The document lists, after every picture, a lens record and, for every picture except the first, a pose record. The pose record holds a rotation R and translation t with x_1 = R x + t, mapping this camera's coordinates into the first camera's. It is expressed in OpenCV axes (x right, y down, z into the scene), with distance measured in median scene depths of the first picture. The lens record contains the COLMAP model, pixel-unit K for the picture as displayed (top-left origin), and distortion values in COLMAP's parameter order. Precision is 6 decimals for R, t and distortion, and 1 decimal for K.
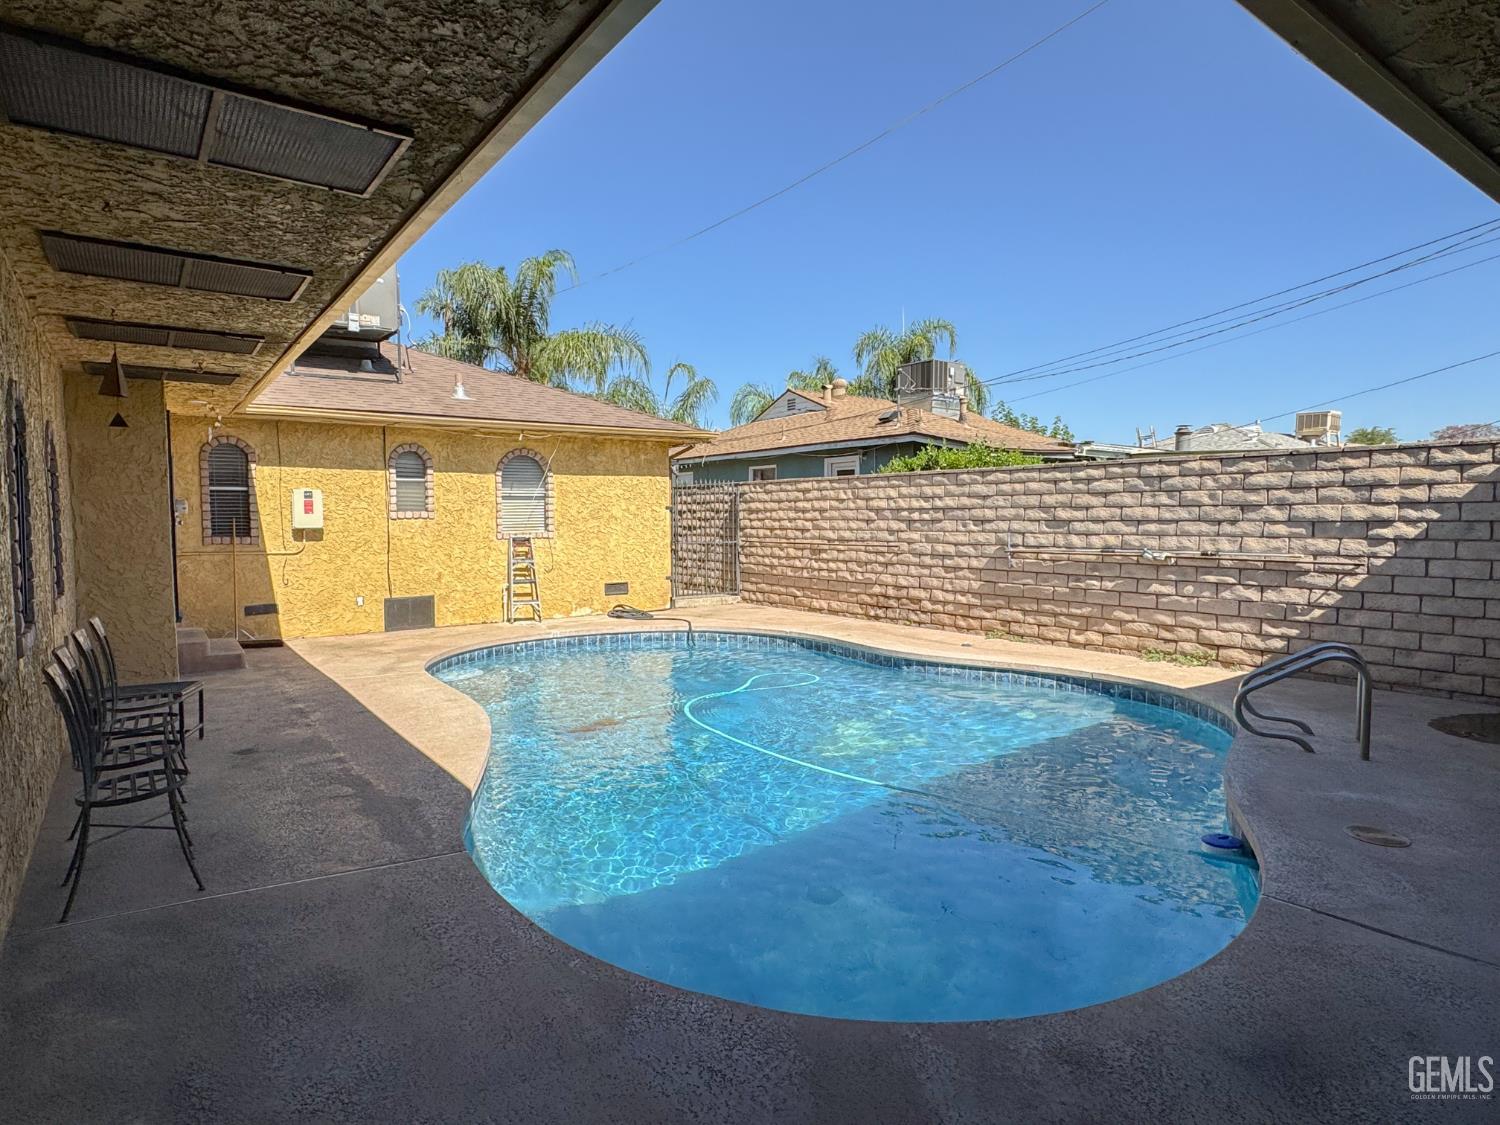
lens RADIAL K [[846.3, 0, 746.4], [0, 846.3, 563.4], [0, 0, 1]] dist [-0.003395, -0.000677]
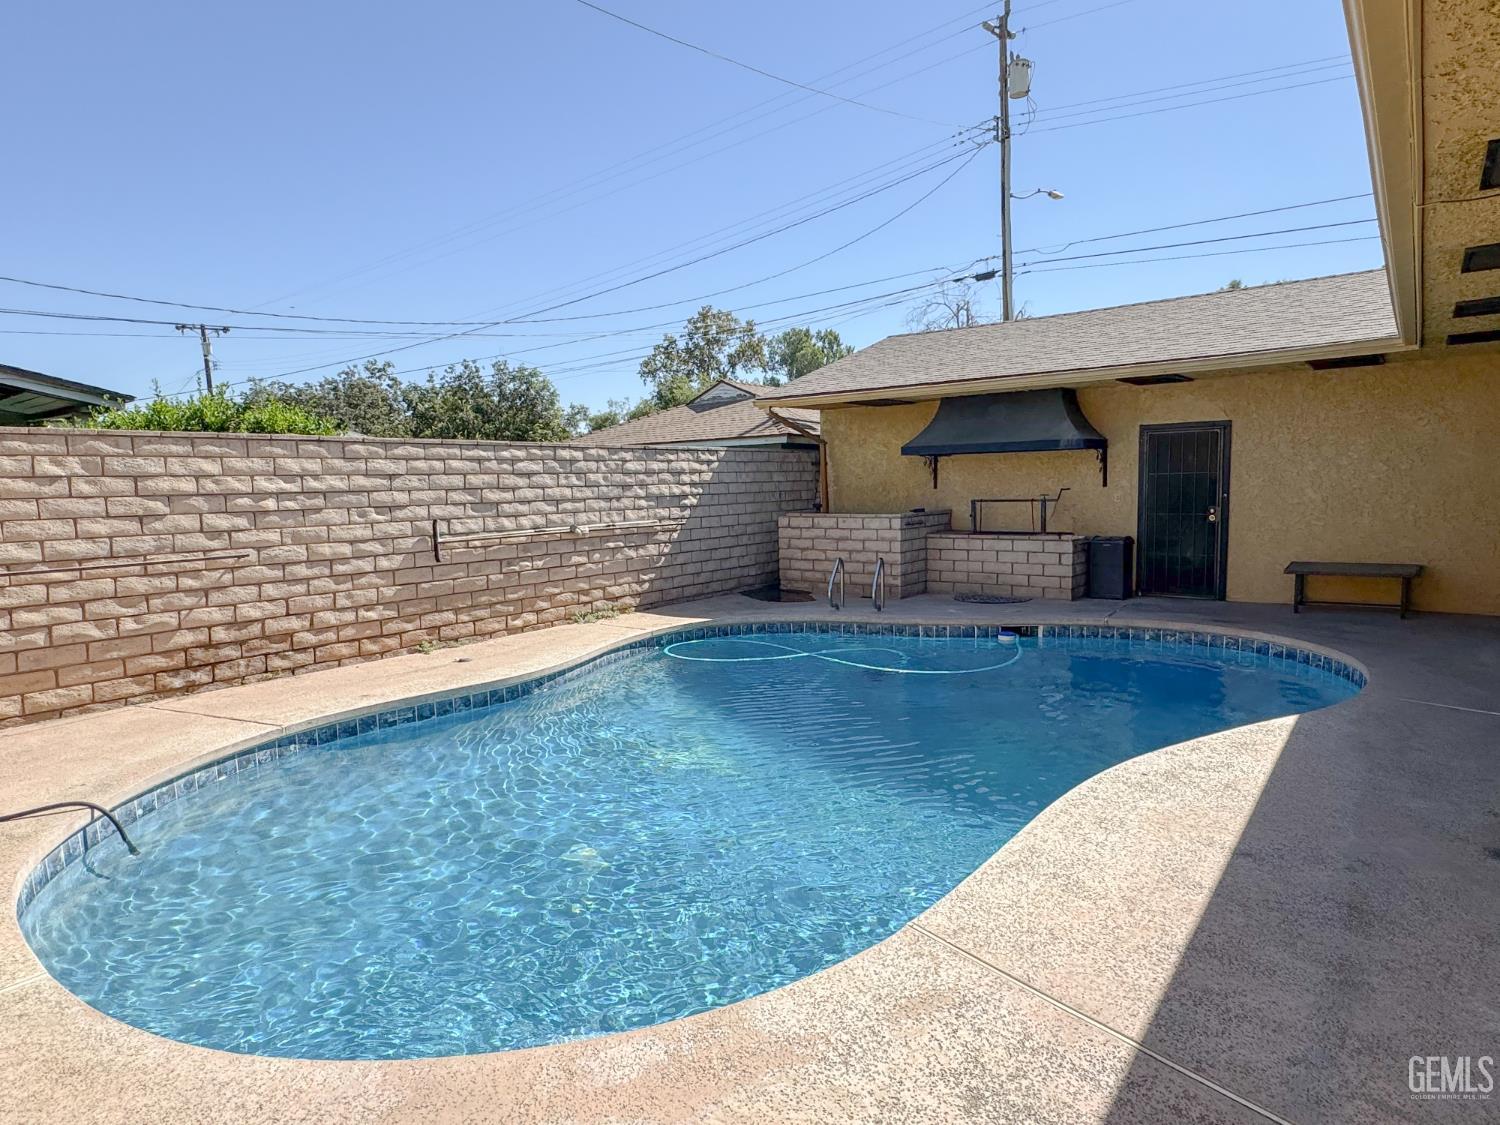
lens RADIAL K [[846.3, 0, 741.8], [0, 846.3, 560.6], [0, 0, 1]] dist [-0.003395, -0.000677]
pose [[-0.267248, -0.077969, 0.960468, -0.541238], [0.077560, 0.991747, 0.102089, -0.055405], [-0.960501, 0.101777, -0.258996, 0.889516]]
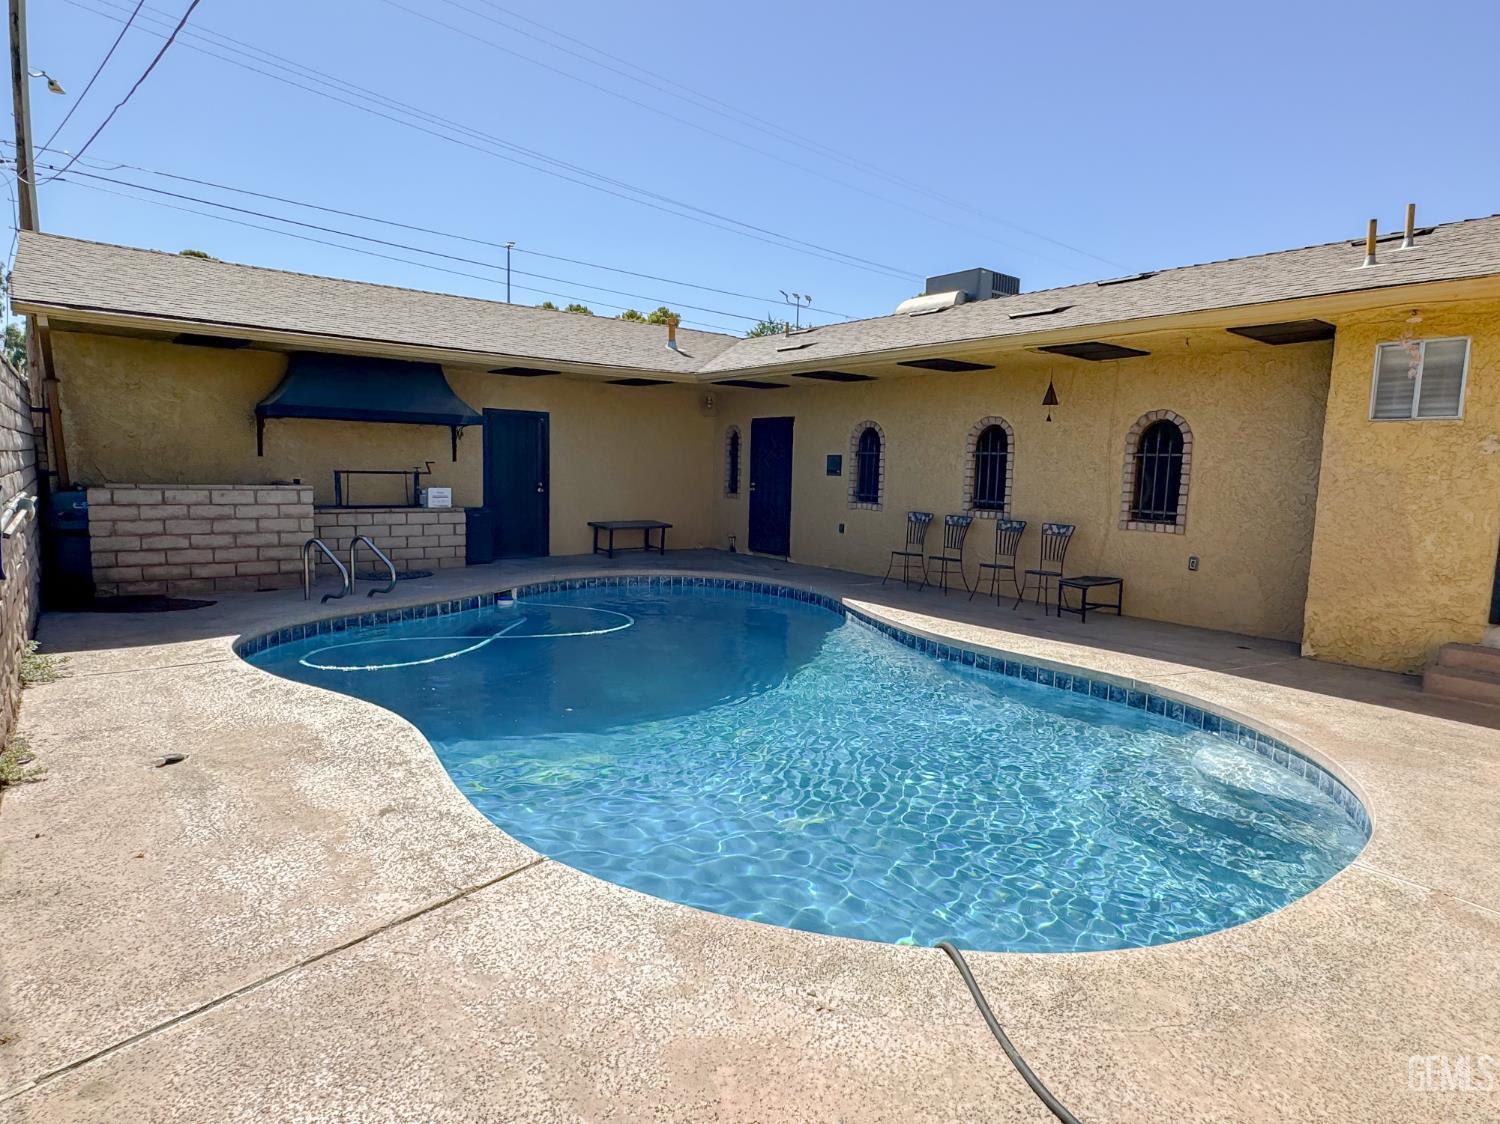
lens RADIAL K [[846.3, 0, 749.4], [0, 846.3, 562.1], [0, 0, 1]] dist [-0.003395, -0.000677]
pose [[-0.998578, -0.016882, -0.050557, -0.001549], [-0.025071, 0.985803, 0.166021, -0.068804], [0.047037, 0.167053, -0.984825, 1.318621]]
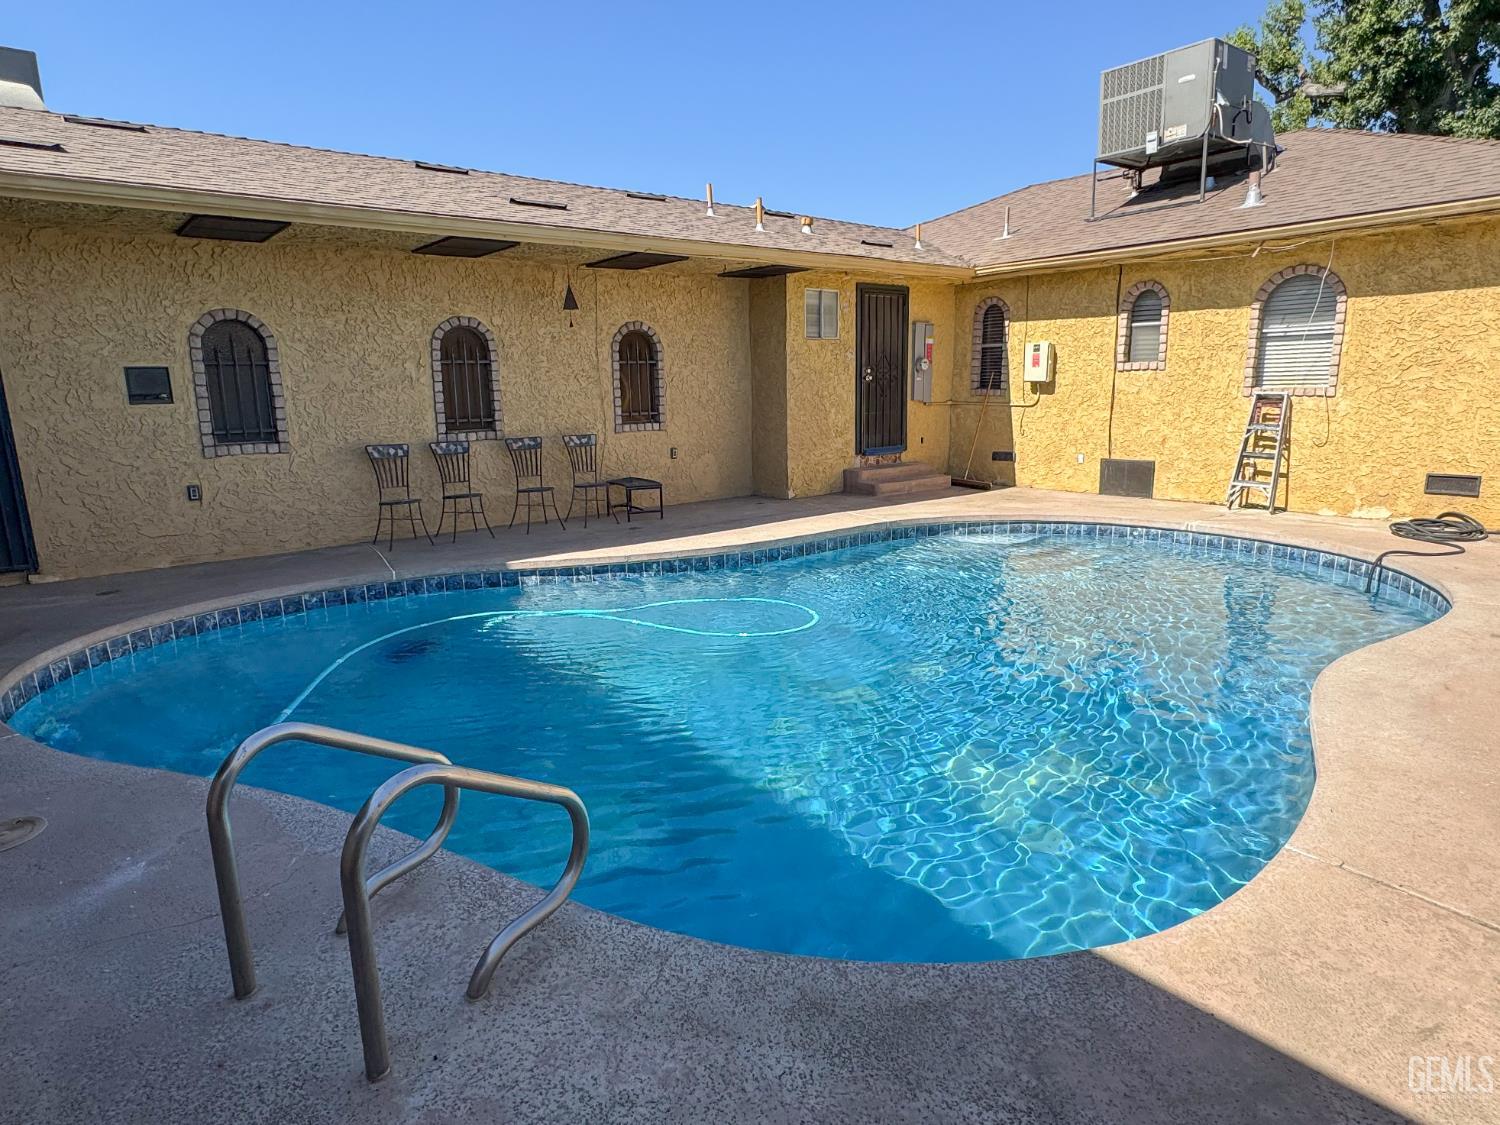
lens RADIAL K [[846.3, 0, 752.3], [0, 846.3, 565.9], [0, 0, 1]] dist [-0.003395, -0.000677]
pose [[0.059180, 0.215937, -0.974612, 0.513220], [-0.035698, 0.976157, 0.214112, -0.030497], [0.997609, 0.022121, 0.065477, 0.590016]]
